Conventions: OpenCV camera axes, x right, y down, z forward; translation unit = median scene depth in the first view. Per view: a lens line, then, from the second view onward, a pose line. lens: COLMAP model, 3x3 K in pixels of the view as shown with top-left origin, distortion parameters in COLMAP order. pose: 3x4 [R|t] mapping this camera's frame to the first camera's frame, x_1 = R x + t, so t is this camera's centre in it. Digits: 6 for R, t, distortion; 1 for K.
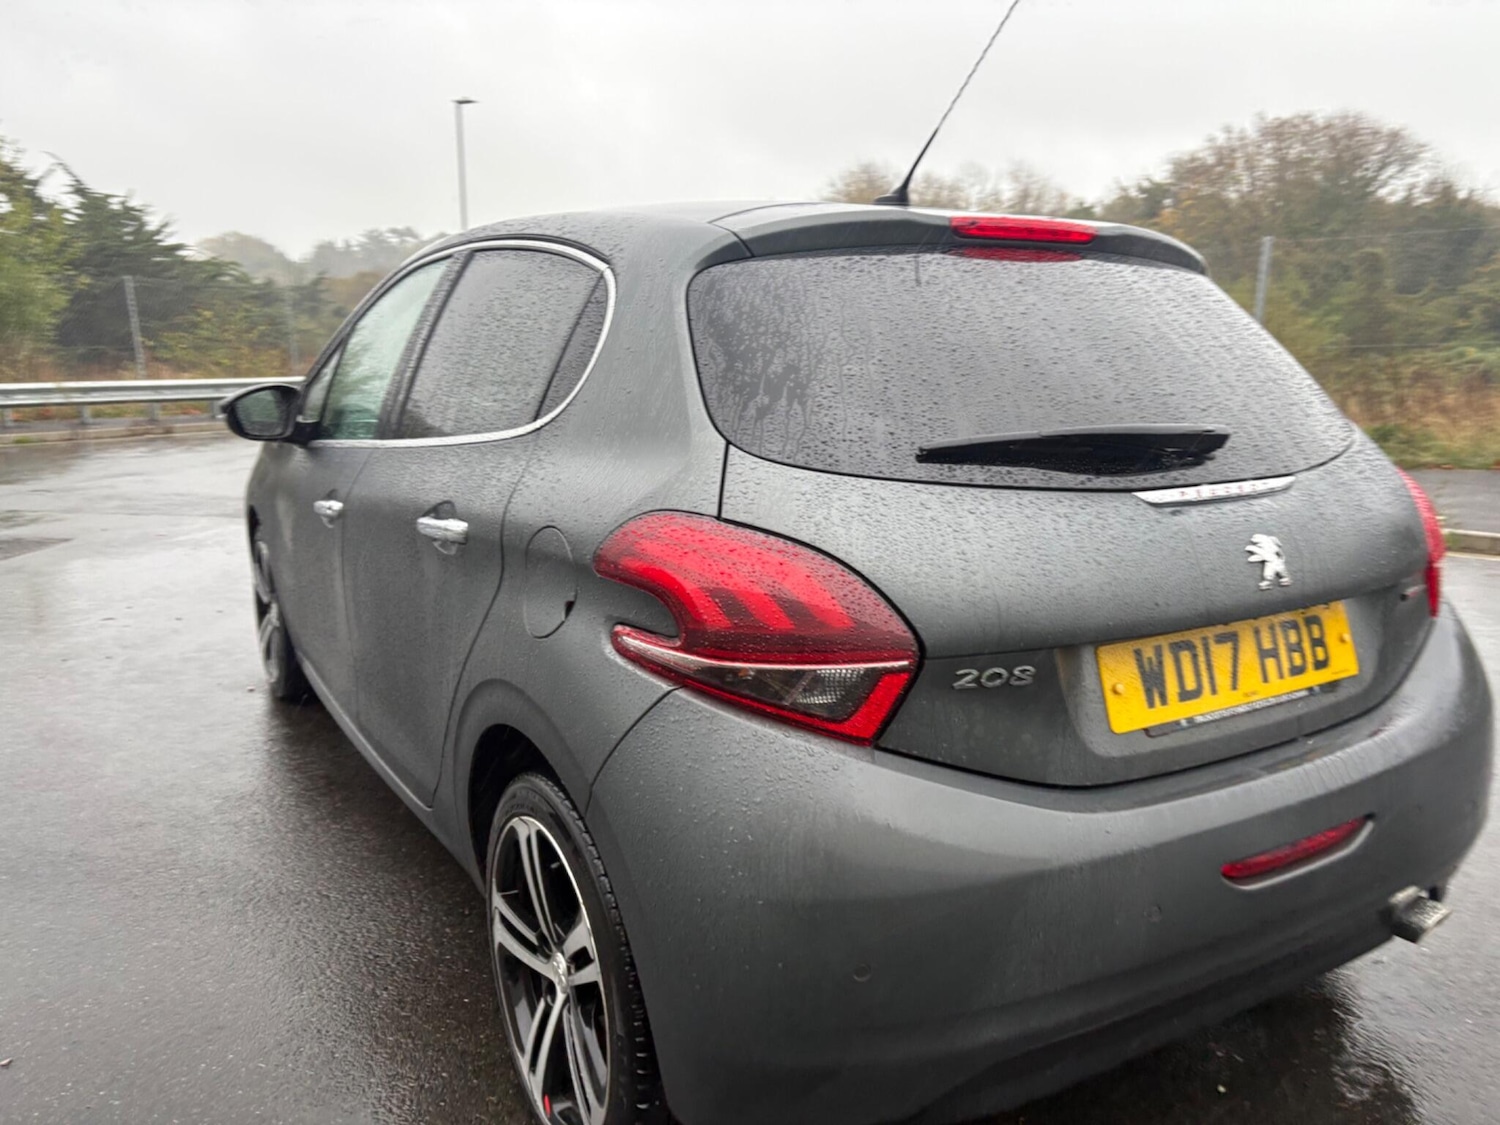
lens RADIAL K [[1144.1, 0, 751.5], [0, 1144.1, 564.5], [0, 0, 1]] dist [0.038744, -0.031724]
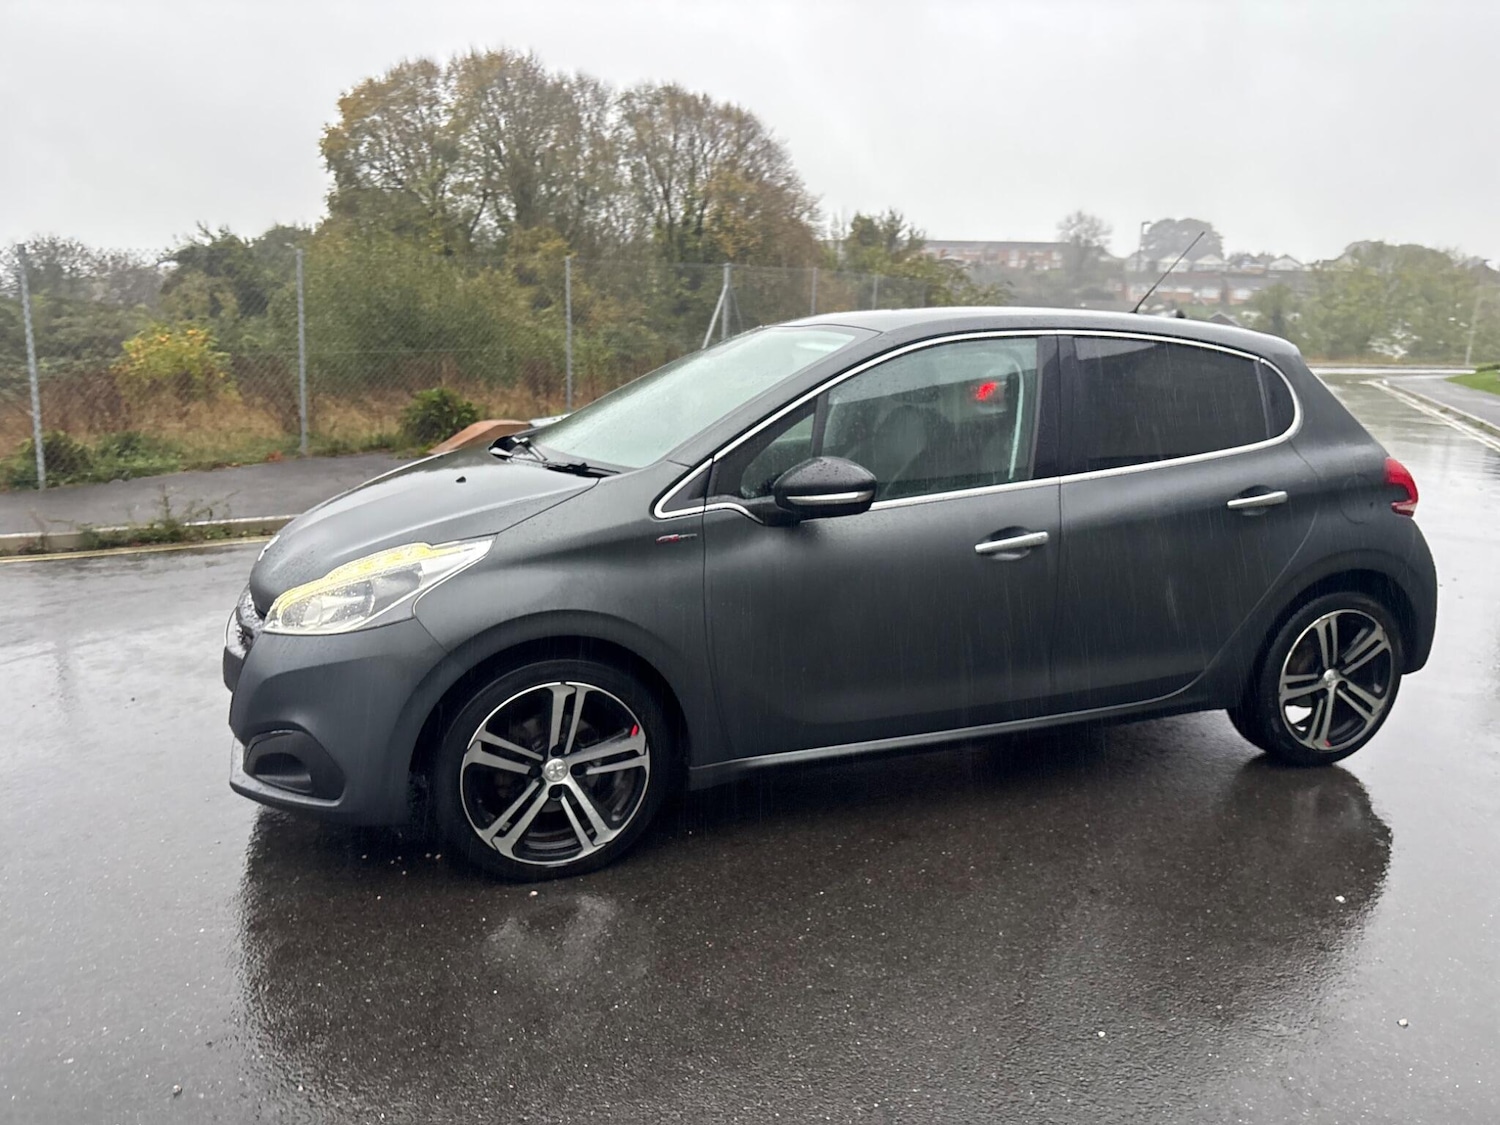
lens RADIAL K [[1144.1, 0, 763.6], [0, 1144.1, 582.4], [0, 0, 1]] dist [0.038744, -0.031724]
pose [[0.180143, -0.210204, 0.960918, -2.574285], [0.187986, 0.966251, 0.176129, -0.441807], [-0.965510, 0.148910, 0.213579, 1.625634]]
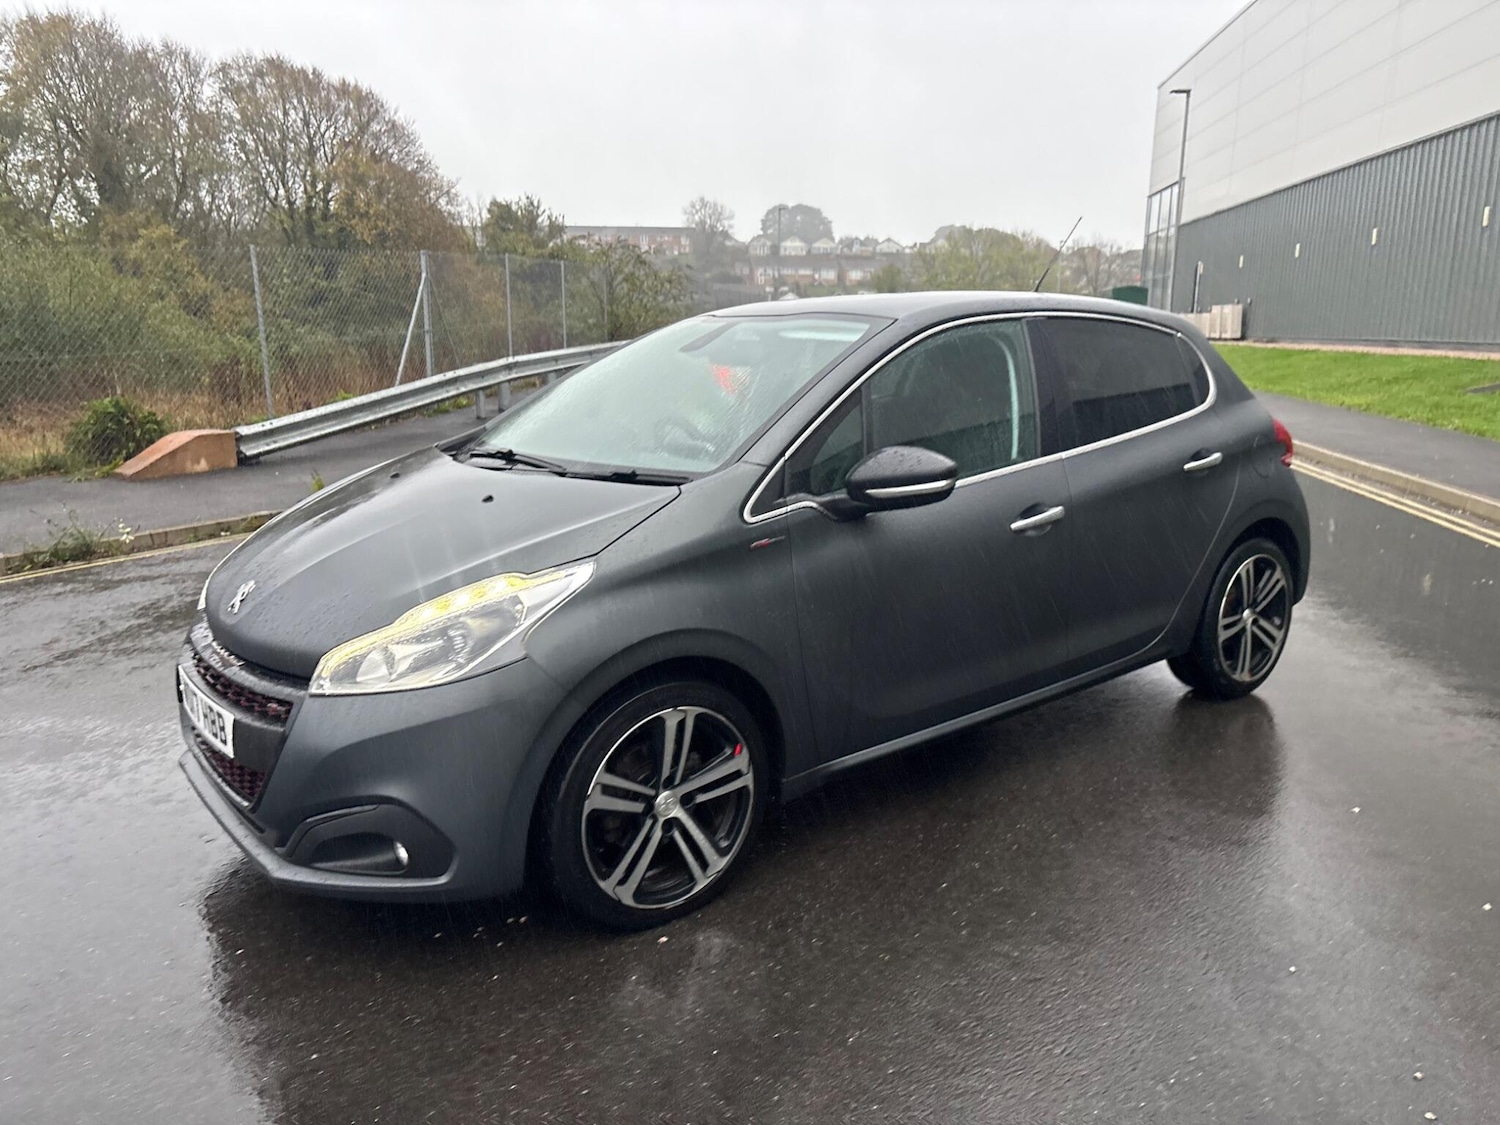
lens RADIAL K [[1144.1, 0, 763.3], [0, 1144.1, 576.3], [0, 0, 1]] dist [0.038744, -0.031724]
pose [[-0.128683, -0.219429, 0.967105, -2.519401], [0.217994, 0.945100, 0.243442, -0.584957], [-0.967429, 0.242150, -0.073784, 2.268260]]
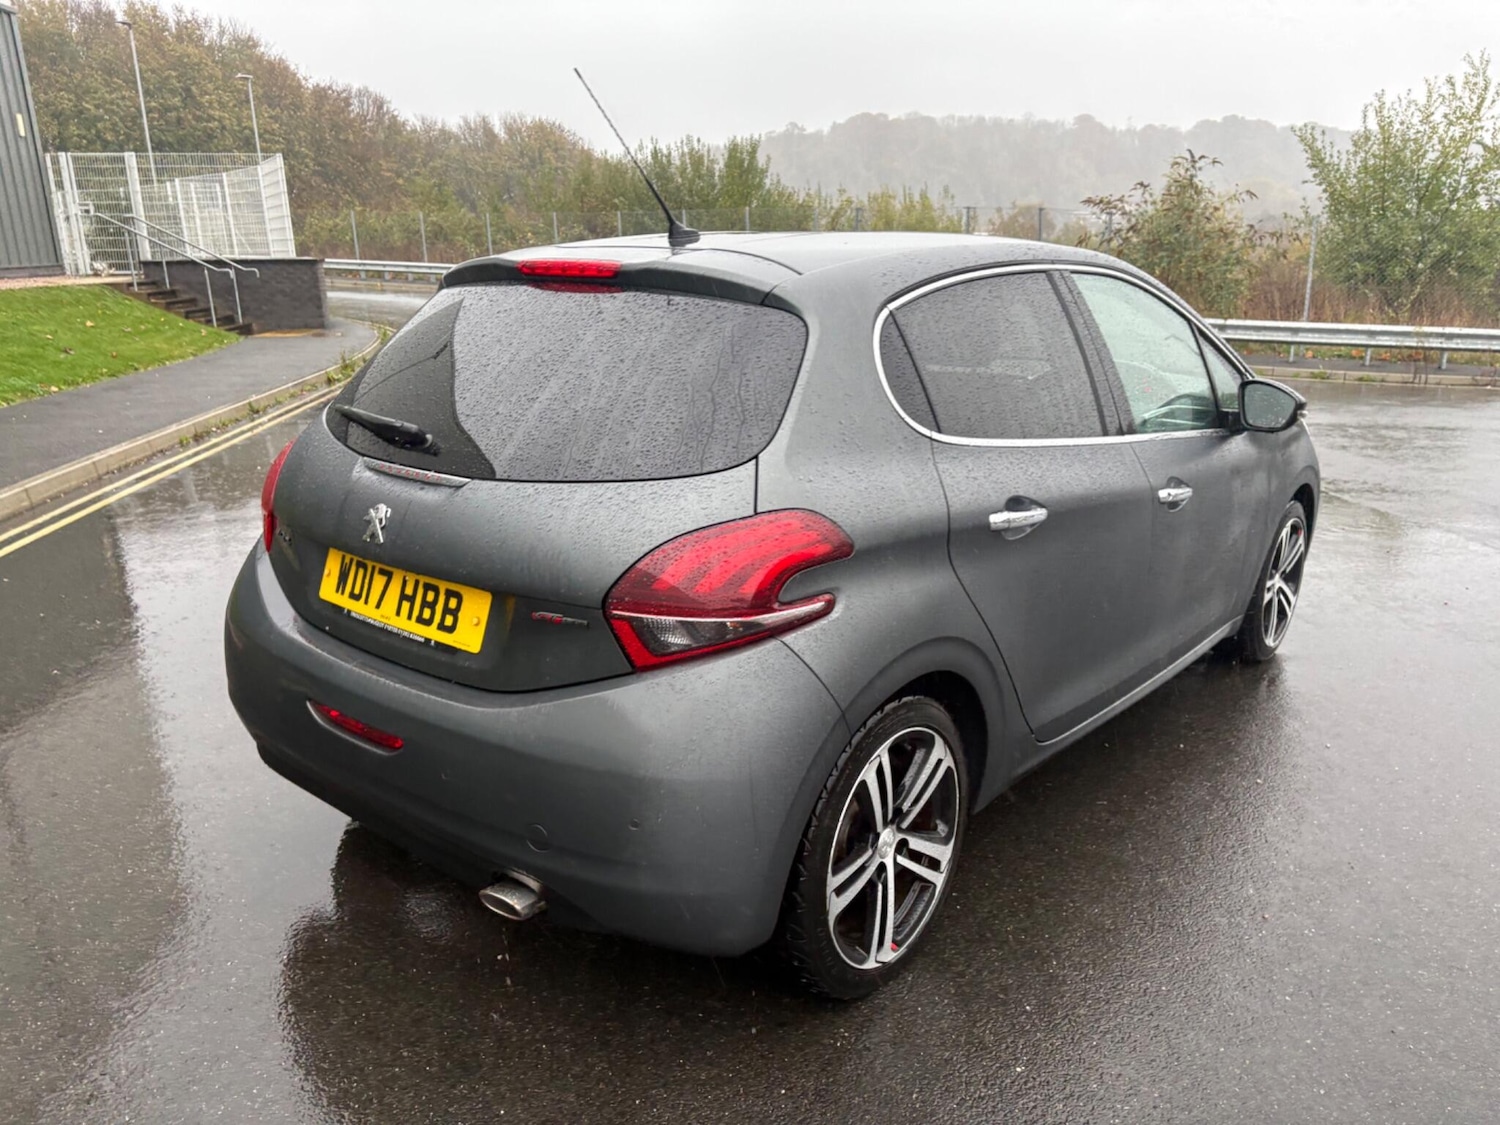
lens RADIAL K [[1144.1, 0, 761.1], [0, 1144.1, 557.4], [0, 0, 1]] dist [0.038744, -0.031724]
pose [[0.338972, 0.247827, -0.907568, 1.763250], [-0.202496, 0.961289, 0.186865, -0.298064], [0.918746, 0.120437, 0.376034, 0.851246]]
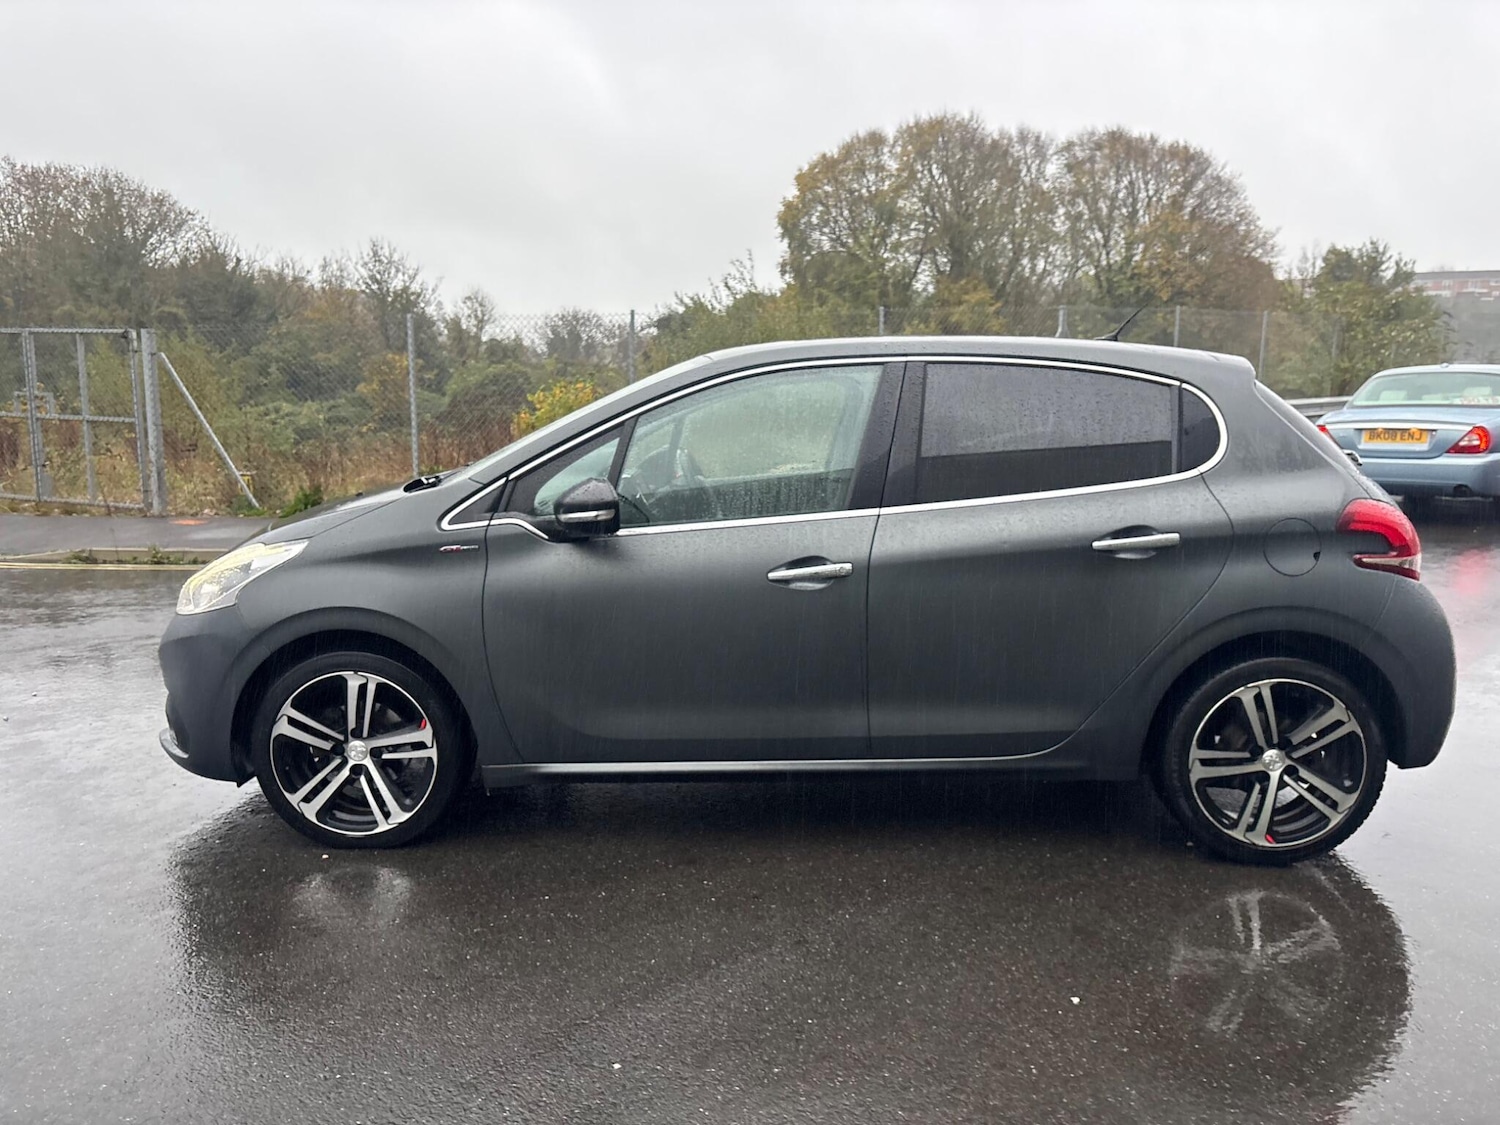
lens RADIAL K [[1144.1, 0, 756.5], [0, 1144.1, 568.9], [0, 0, 1]] dist [0.038744, -0.031724]
pose [[0.546122, -0.139661, 0.825982, -2.213293], [0.174065, 0.983403, 0.051190, -0.200075], [-0.819422, 0.115819, 0.561368, 0.630213]]
